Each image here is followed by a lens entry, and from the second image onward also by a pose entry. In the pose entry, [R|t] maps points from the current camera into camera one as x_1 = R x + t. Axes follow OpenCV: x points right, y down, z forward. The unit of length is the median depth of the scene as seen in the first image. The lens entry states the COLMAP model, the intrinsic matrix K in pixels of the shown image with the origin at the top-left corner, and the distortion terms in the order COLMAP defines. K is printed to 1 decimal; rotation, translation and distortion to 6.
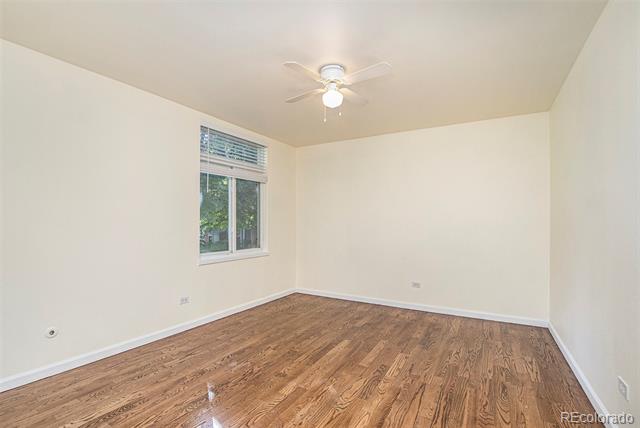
lens RADIAL K [[300.7, 0, 319.1], [0, 300.7, 228.0], [0, 0, 1]] dist [-0.041226, 0.001548]
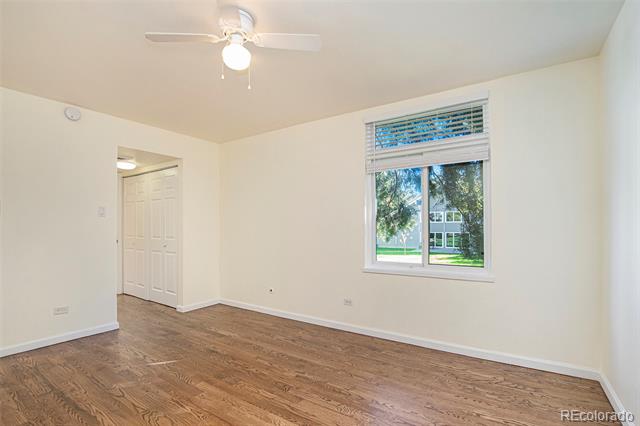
lens RADIAL K [[300.7, 0, 319.1], [0, 300.7, 227.0], [0, 0, 1]] dist [-0.041226, 0.001548]
pose [[-0.076947, -0.005442, -0.997020, 0.713904], [-0.010541, 0.999934, -0.004644, -0.012830], [0.996979, 0.010153, -0.077000, 1.168362]]
